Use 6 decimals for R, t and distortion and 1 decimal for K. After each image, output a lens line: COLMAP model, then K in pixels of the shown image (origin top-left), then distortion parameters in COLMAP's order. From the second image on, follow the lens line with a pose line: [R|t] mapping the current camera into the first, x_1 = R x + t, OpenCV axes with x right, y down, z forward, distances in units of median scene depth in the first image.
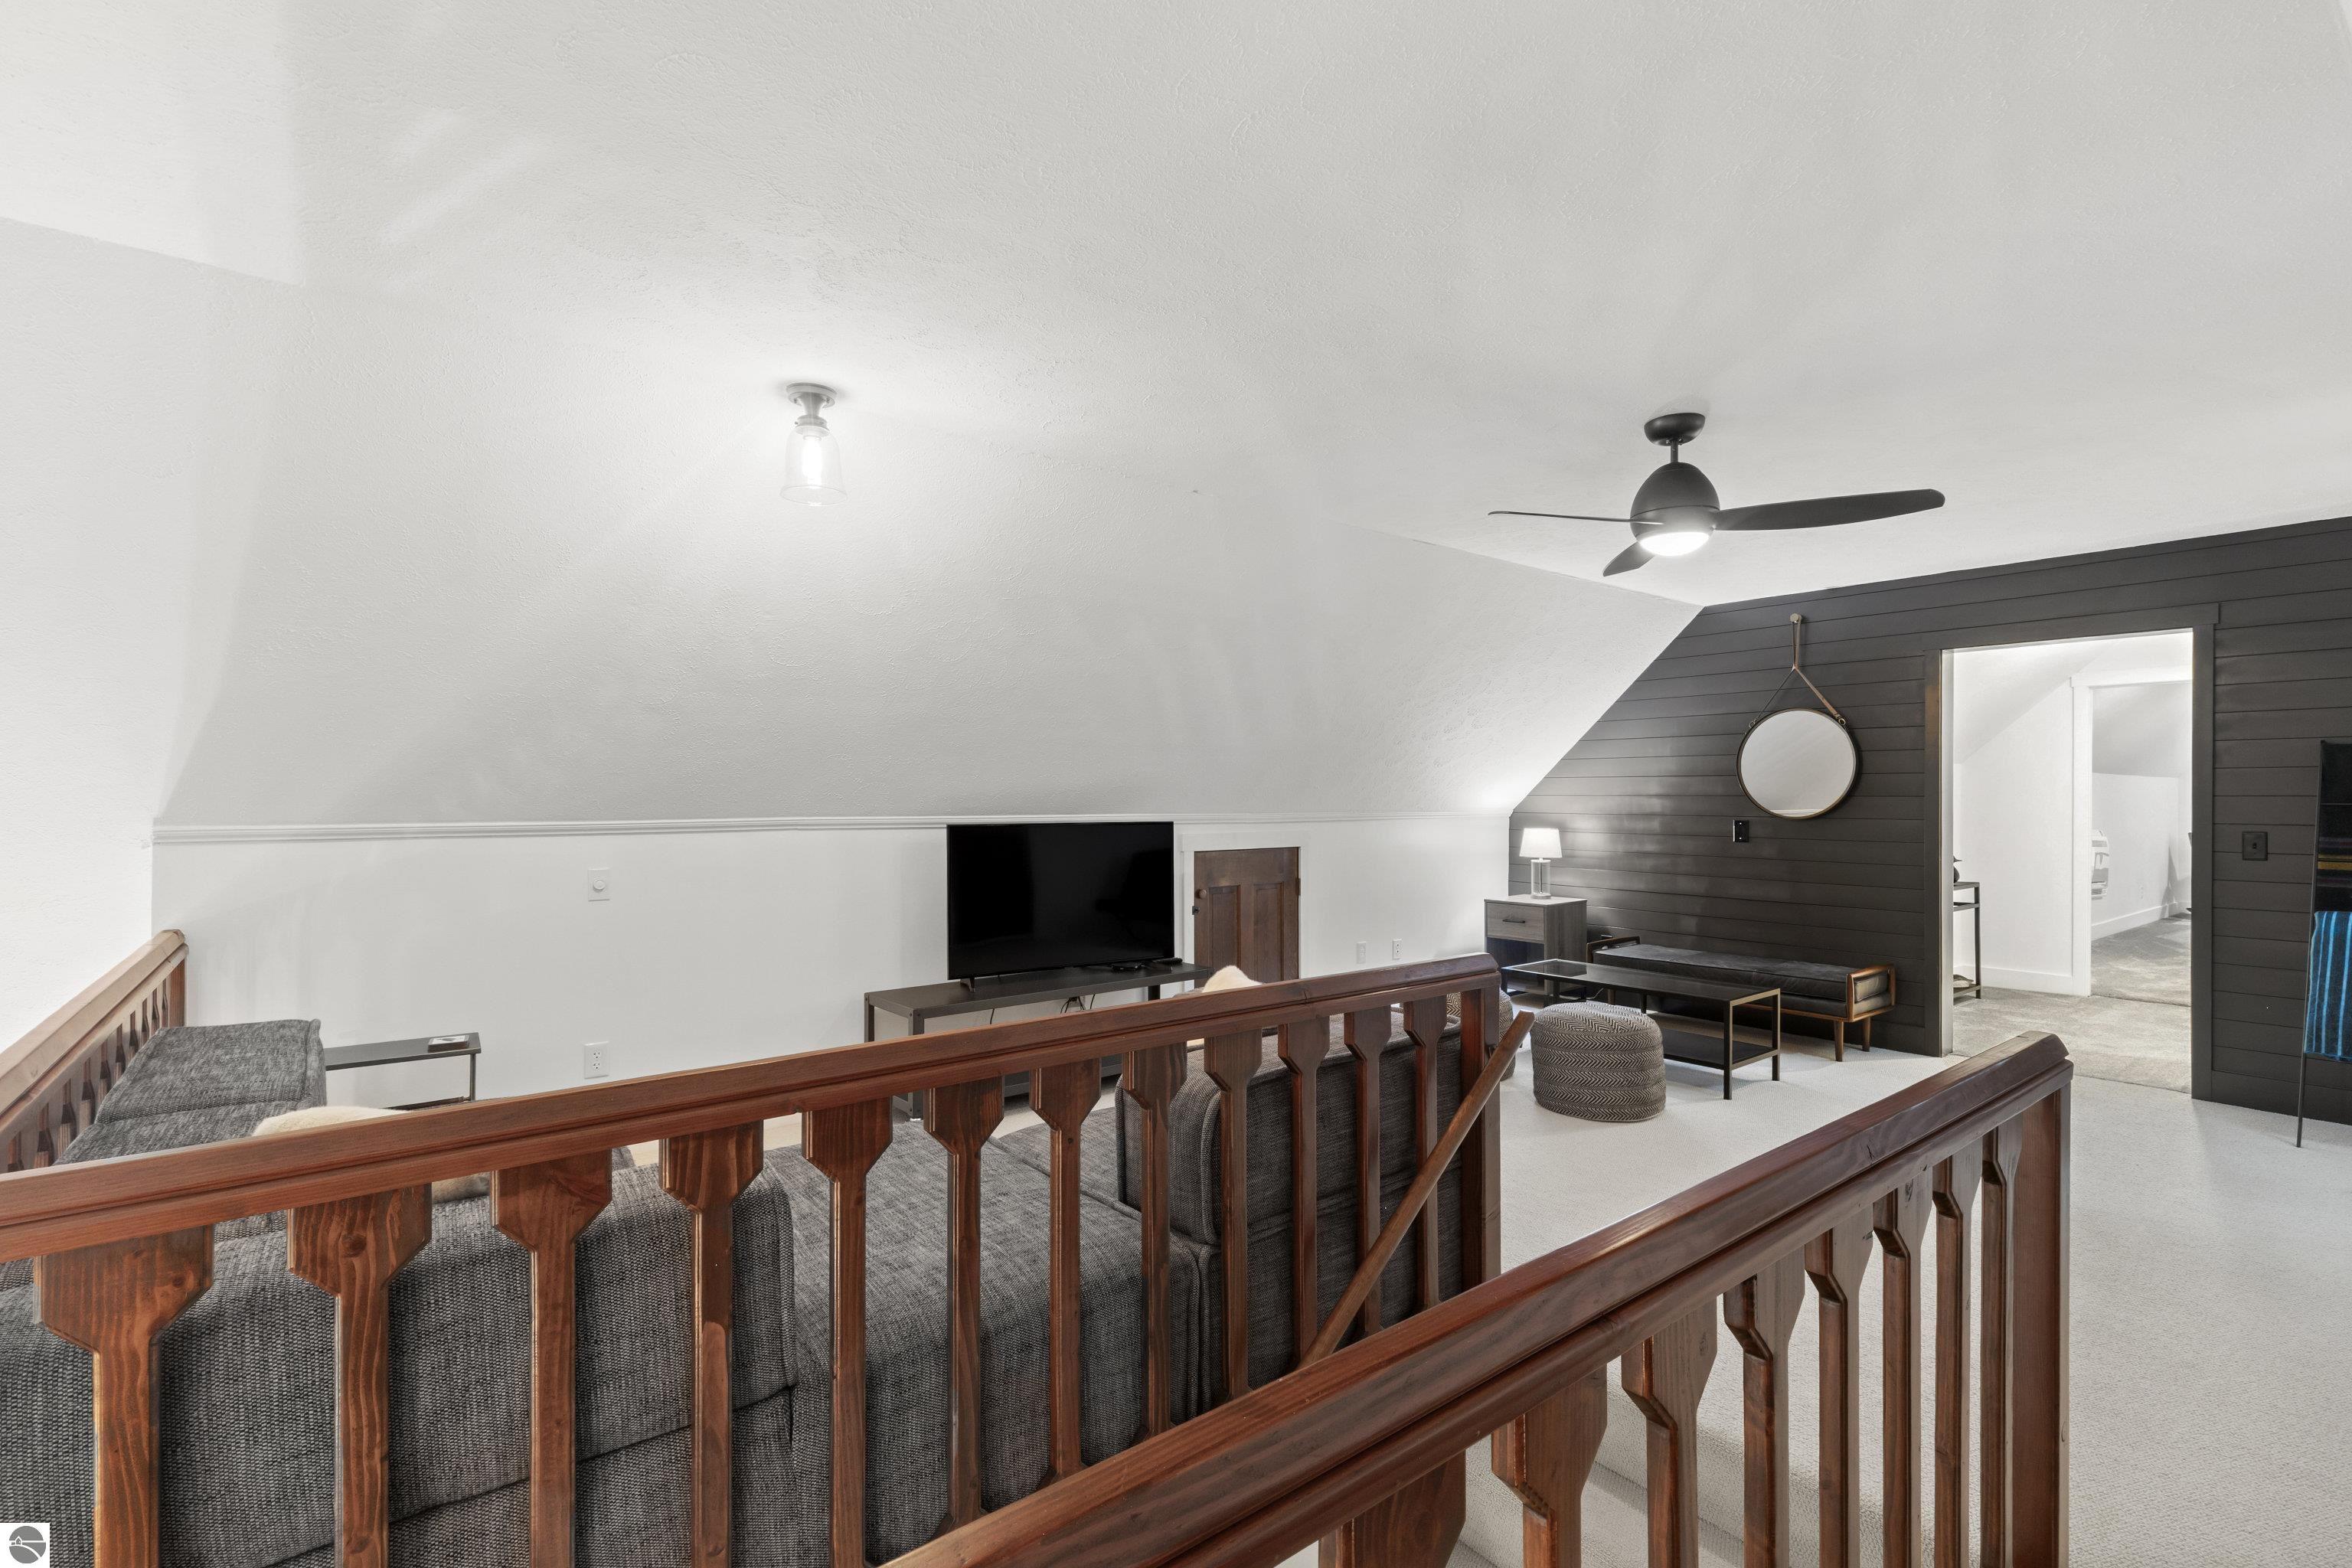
lens RADIAL K [[1072.1, 0, 1176.0], [0, 1072.1, 784.0], [0, 0, 1]] dist [-0.000262, -0.000005]
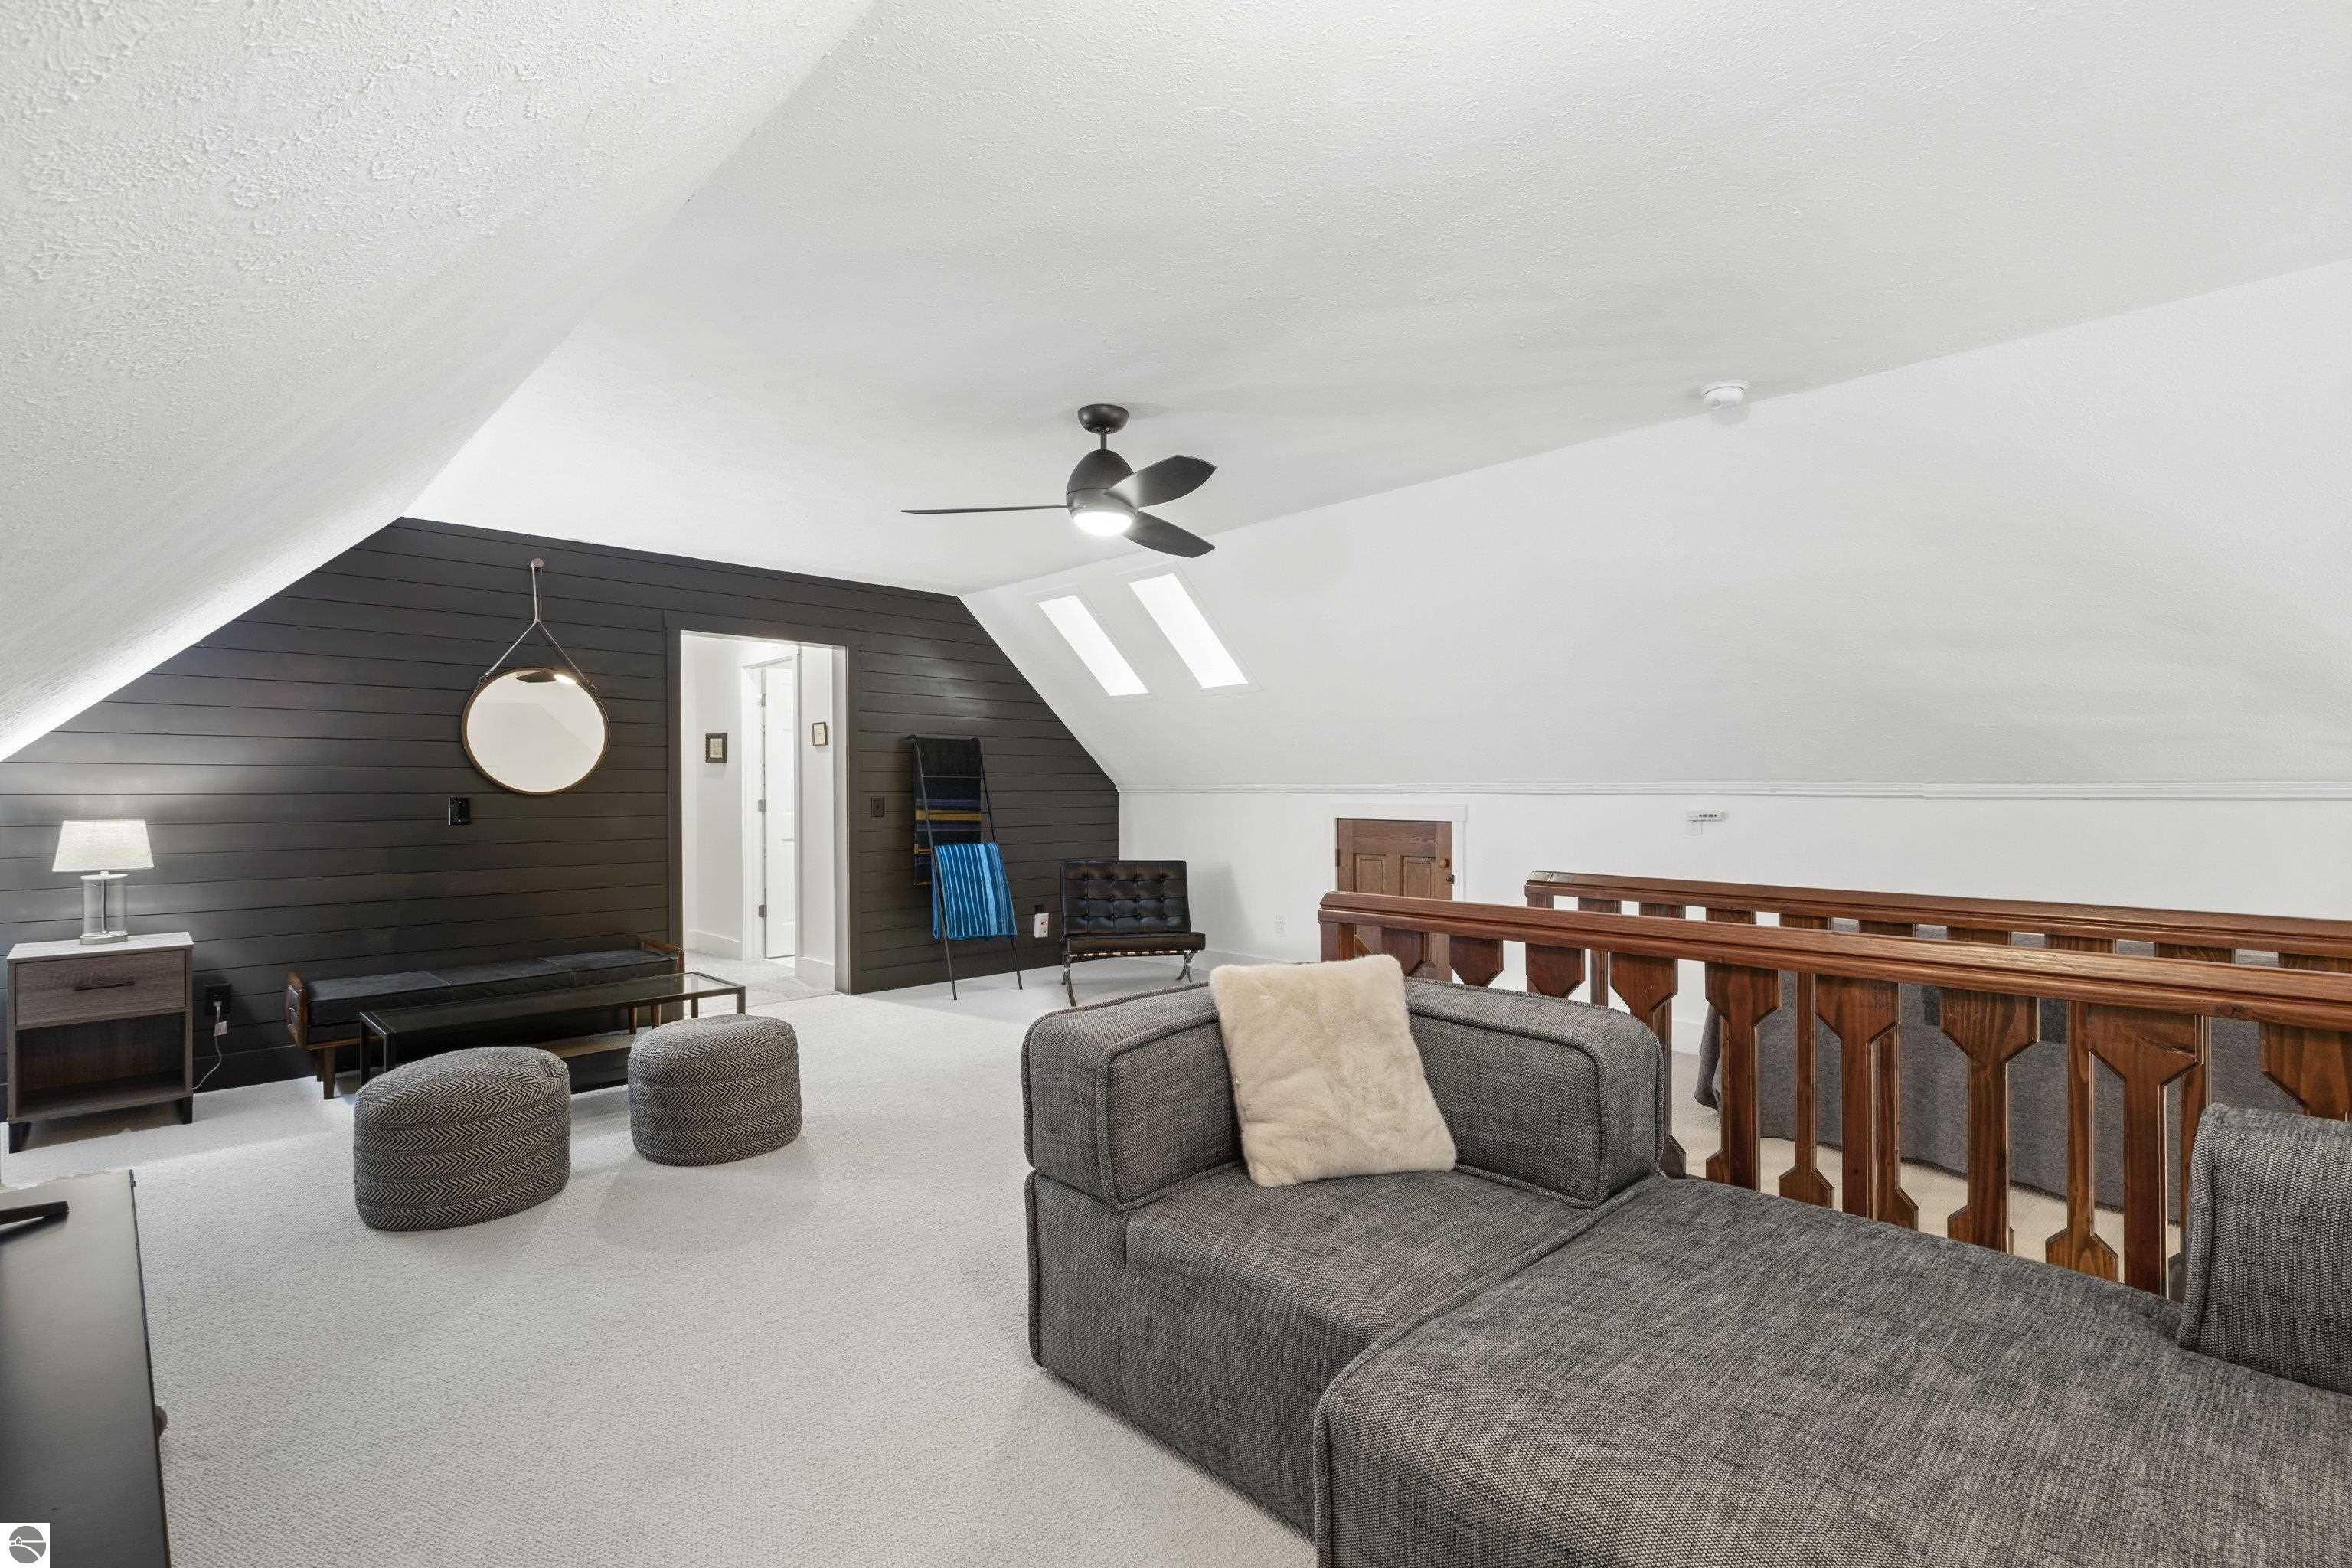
lens RADIAL K [[1072.1, 0, 1176.0], [0, 1072.1, 784.0], [0, 0, 1]] dist [-0.000262, -0.000005]
pose [[-0.116439, 0.000577, 0.993198, -0.342702], [-0.007205, 0.999973, -0.001426, 0.021444], [-0.993172, -0.007322, -0.116432, 0.581664]]
